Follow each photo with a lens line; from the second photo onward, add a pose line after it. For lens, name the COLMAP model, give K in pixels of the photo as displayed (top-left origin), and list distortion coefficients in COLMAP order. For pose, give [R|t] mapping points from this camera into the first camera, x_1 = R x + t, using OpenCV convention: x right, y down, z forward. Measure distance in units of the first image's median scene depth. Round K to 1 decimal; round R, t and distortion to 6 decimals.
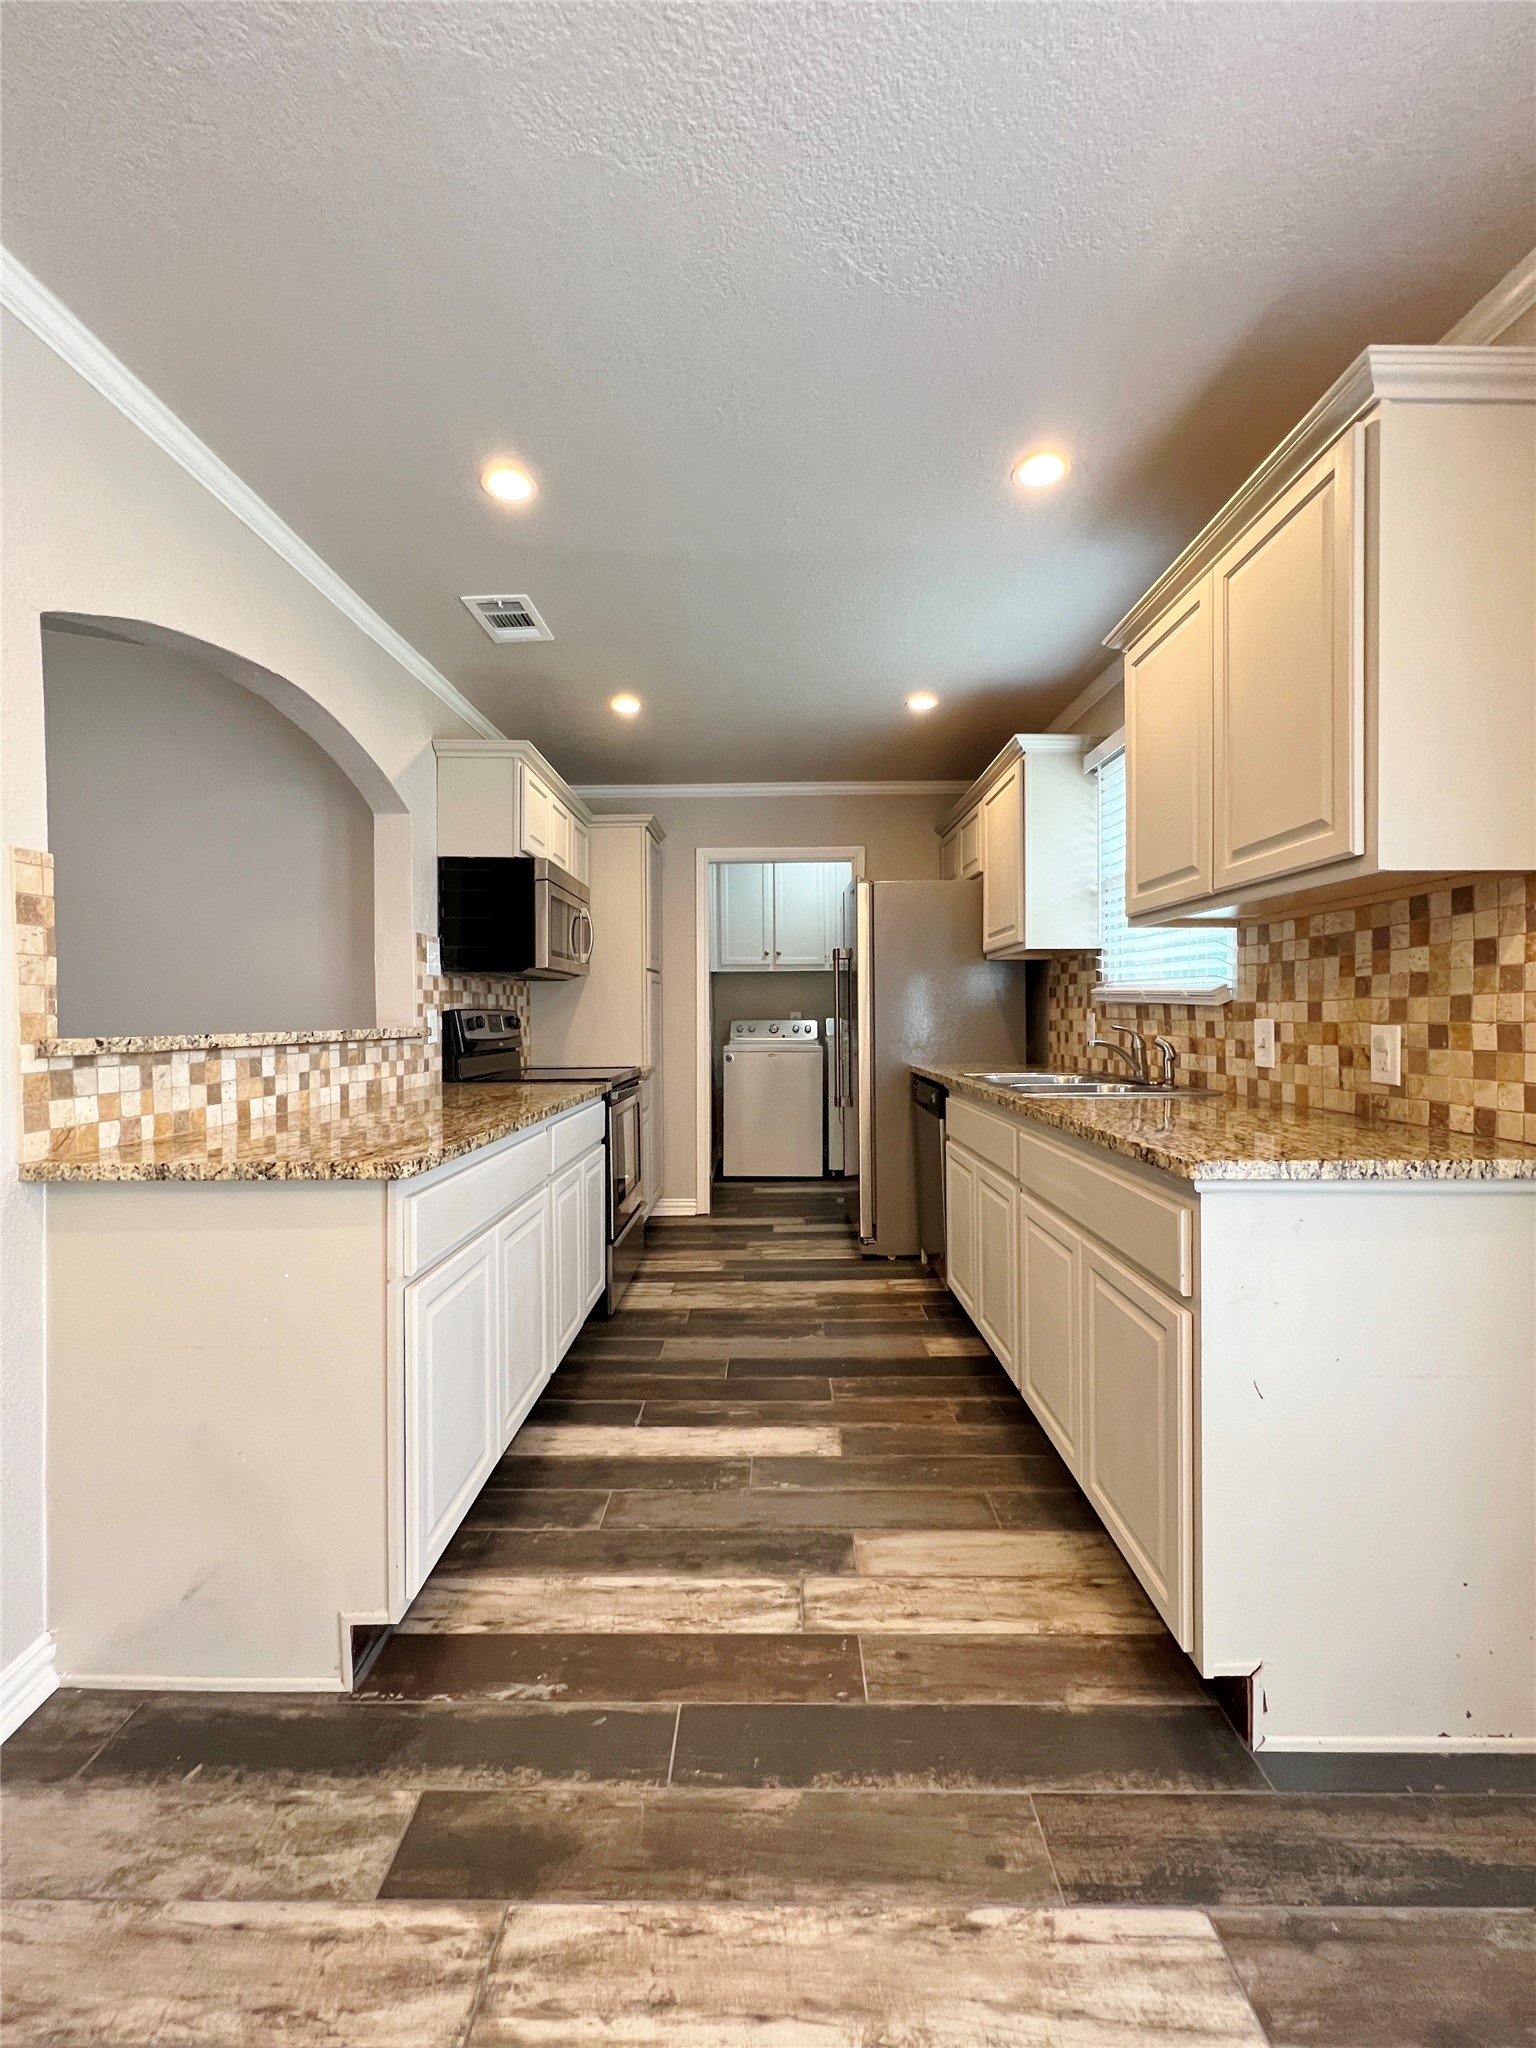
lens RADIAL K [[817.6, 0, 768.9], [0, 817.6, 1024.1], [0, 0, 1]] dist [-0.000952, 0.000859]
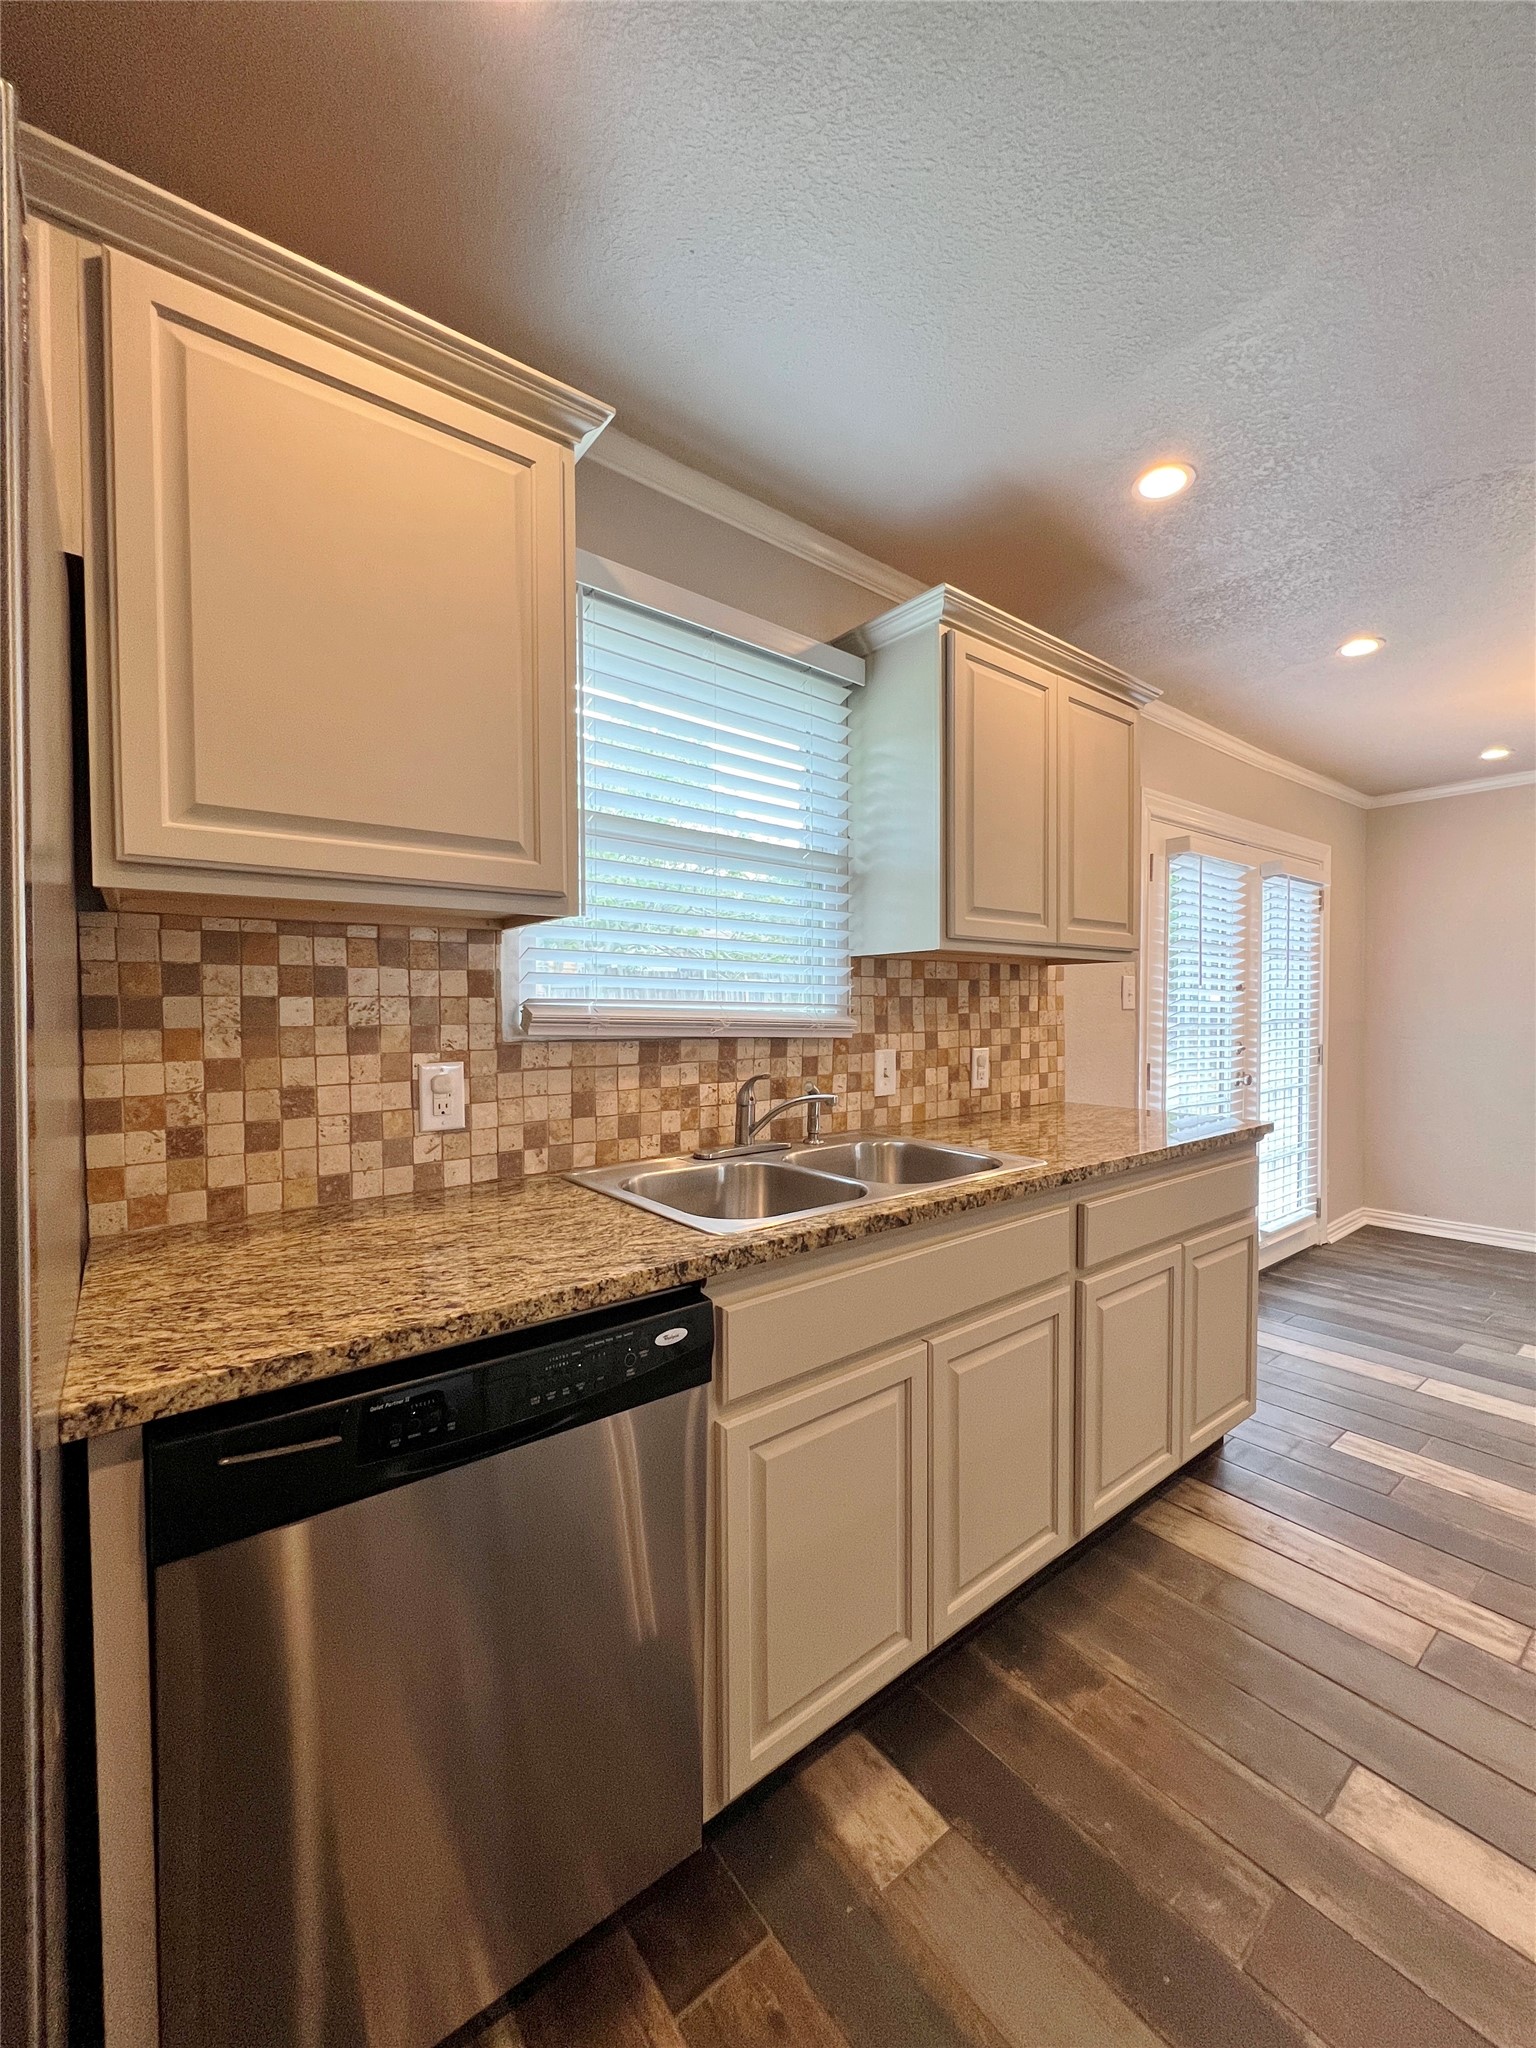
lens RADIAL K [[814.9, 0, 765.9], [0, 814.9, 1026.3], [0, 0, 1]] dist [-0.000919, 0.000401]
pose [[-0.621136, -0.010162, 0.783637, -0.117465], [0.017352, 0.999492, 0.026715, -0.067403], [-0.783511, 0.030192, -0.620644, 1.791547]]
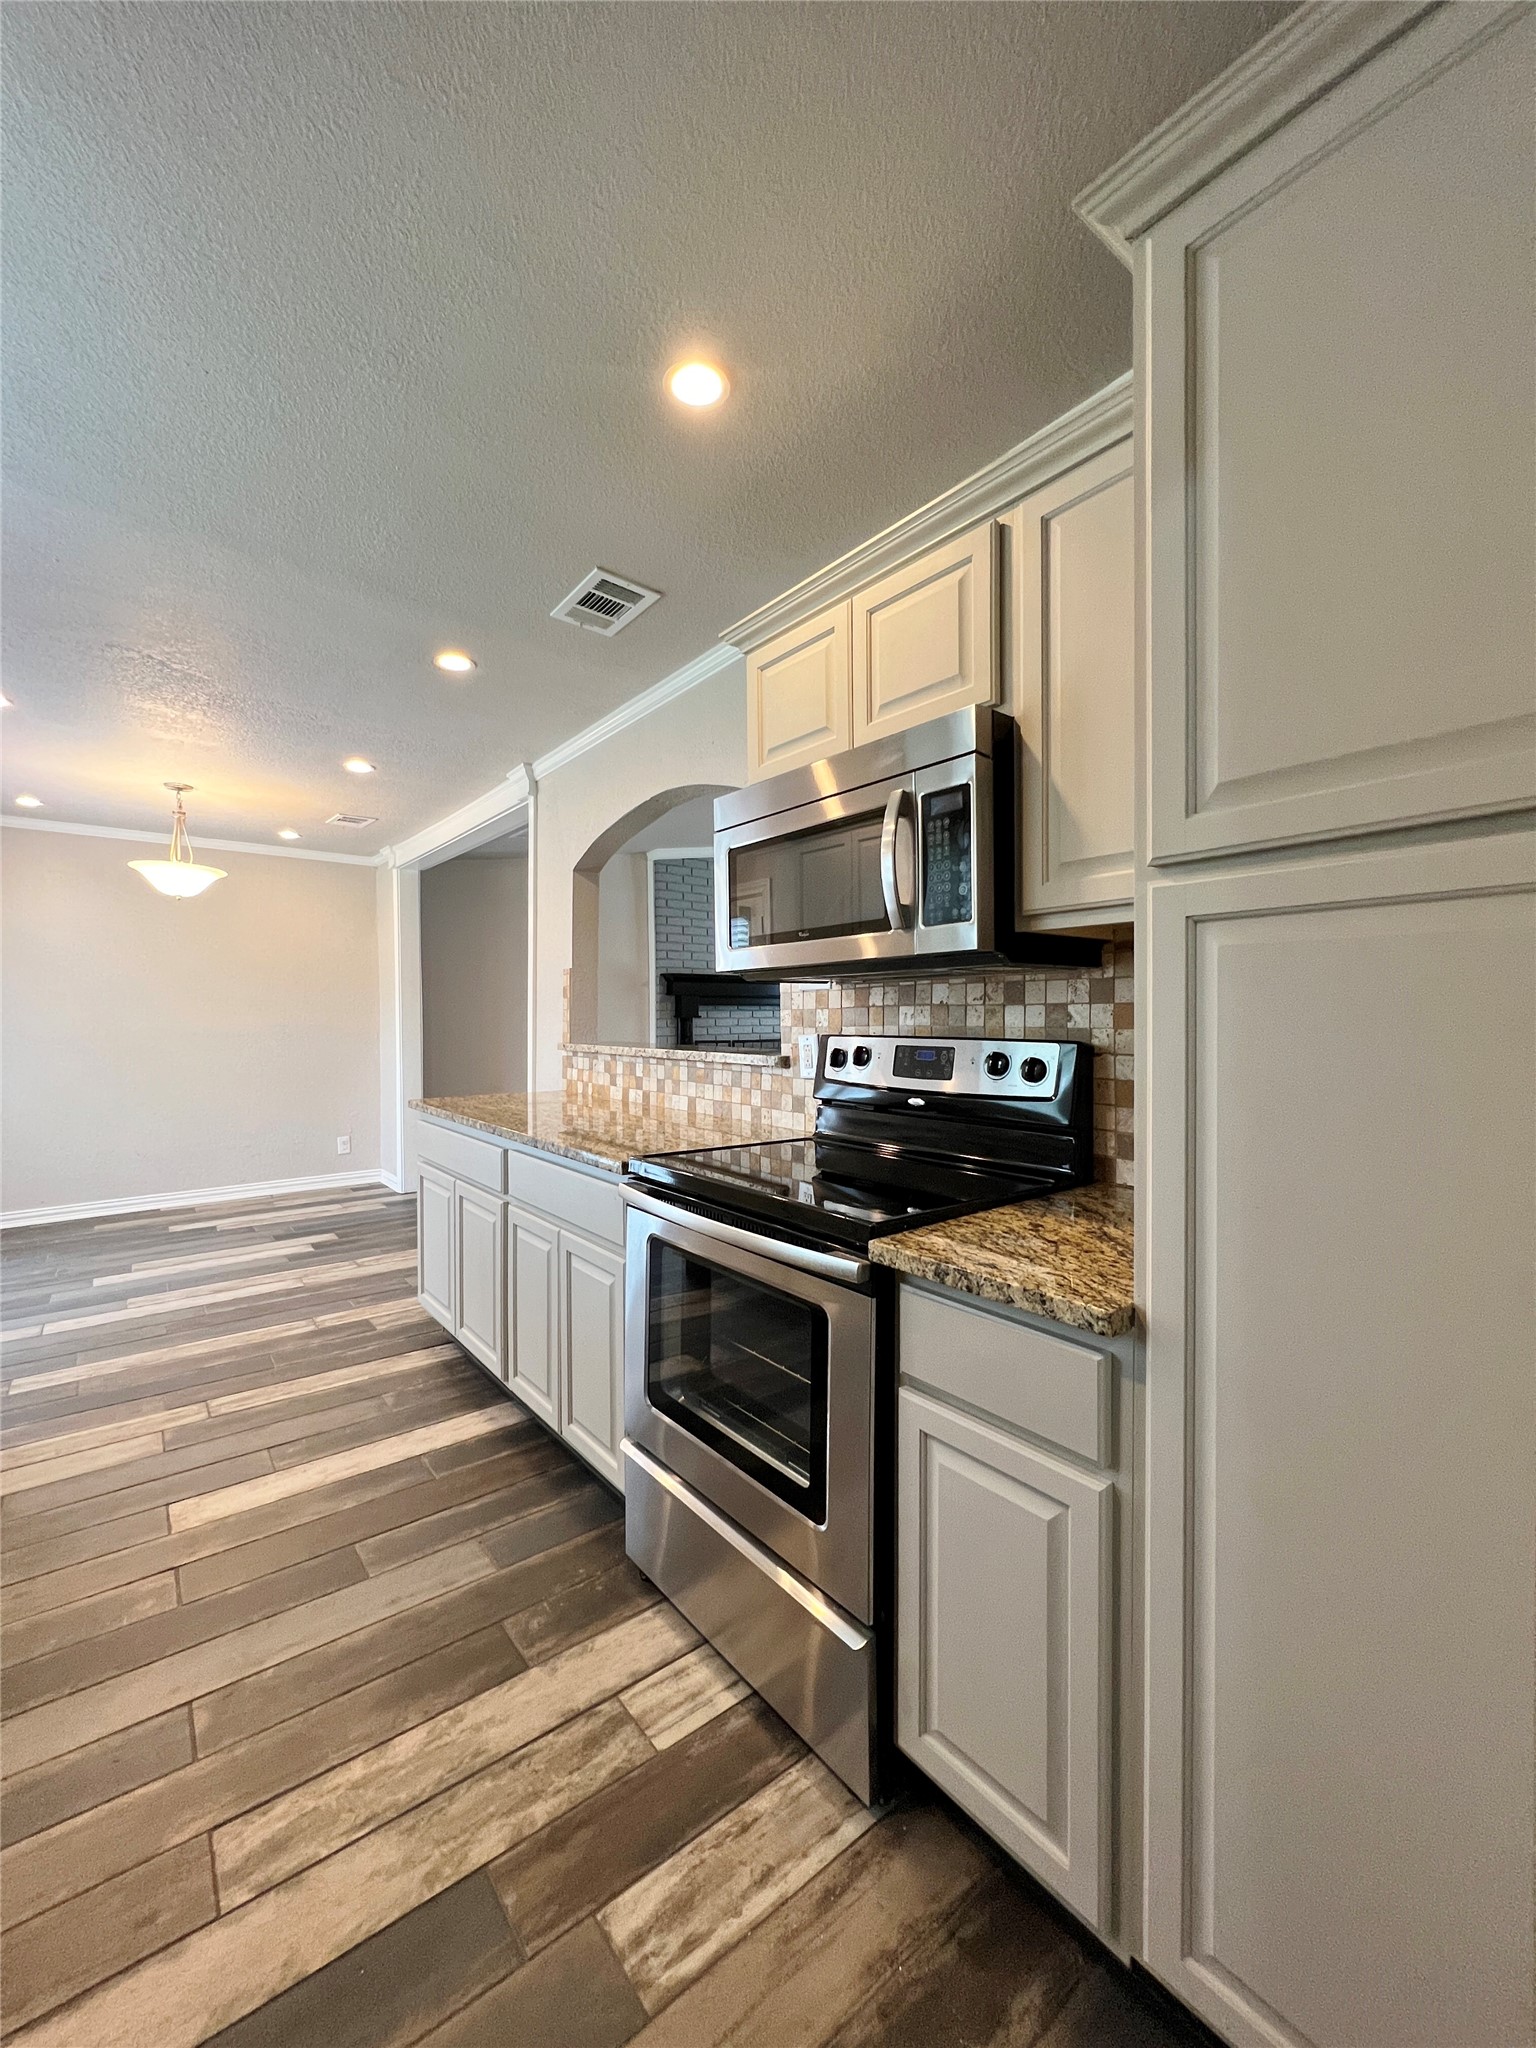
lens RADIAL K [[817.6, 0, 768.9], [0, 817.6, 1024.1], [0, 0, 1]] dist [-0.000952, 0.000859]
pose [[-0.776991, 0.011742, -0.629403, 0.144421], [-0.001255, 0.999795, 0.020201, -0.061814], [0.629511, 0.016486, -0.776817, 2.264349]]
